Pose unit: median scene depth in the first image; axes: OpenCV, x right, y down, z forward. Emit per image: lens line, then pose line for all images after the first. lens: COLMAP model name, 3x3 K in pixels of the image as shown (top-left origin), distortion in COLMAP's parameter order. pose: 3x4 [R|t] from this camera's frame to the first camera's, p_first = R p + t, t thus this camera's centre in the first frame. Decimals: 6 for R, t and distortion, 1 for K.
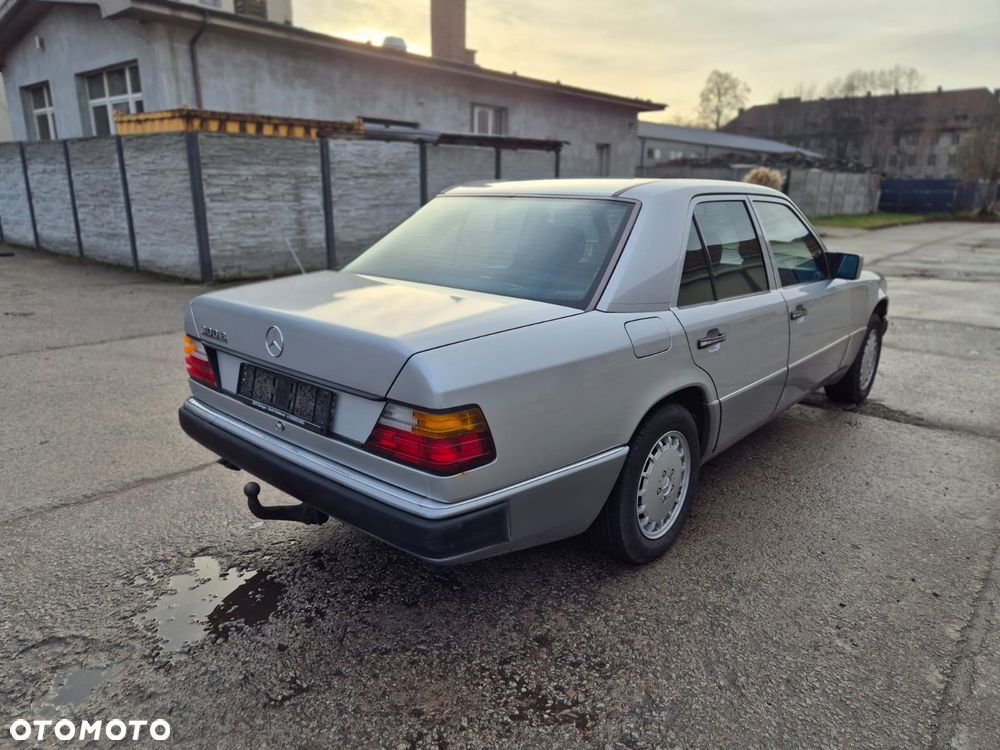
lens RADIAL K [[667.3, 0, 491.2], [0, 667.3, 379.2], [0, 0, 1]] dist [0.075565, -0.061060]
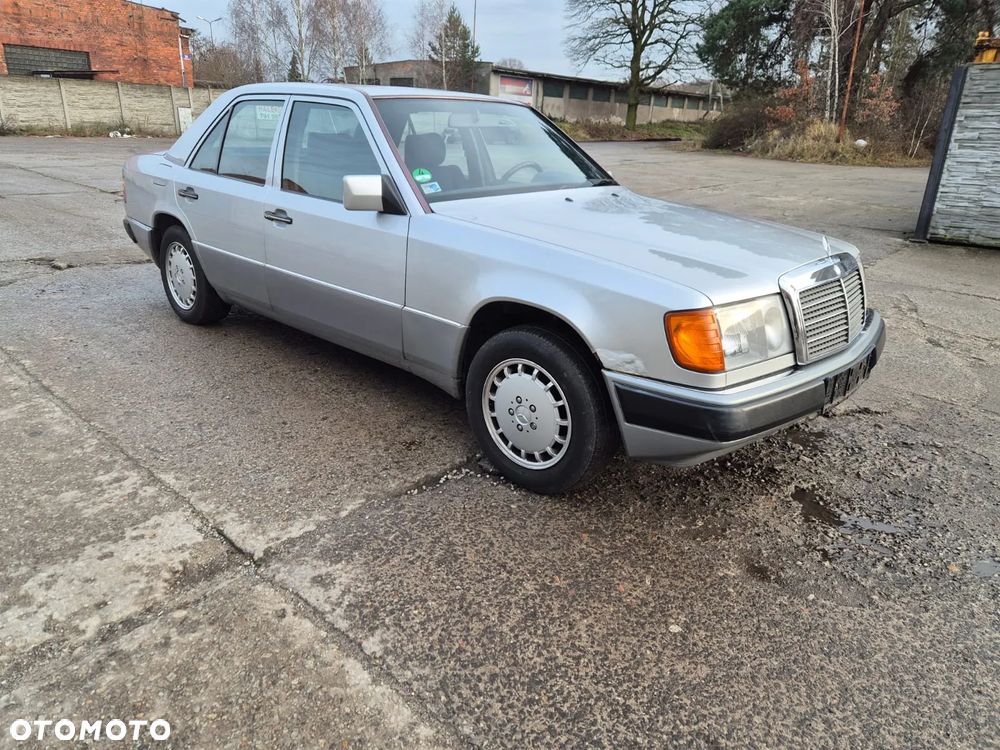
lens RADIAL K [[667.3, 0, 491.8], [0, 667.3, 370.8], [0, 0, 1]] dist [0.075565, -0.061060]
pose [[-0.021888, 0.330926, -0.943403, 1.518684], [-0.302879, 0.897089, 0.321707, -0.321493], [0.952778, 0.292778, 0.080595, 1.341617]]
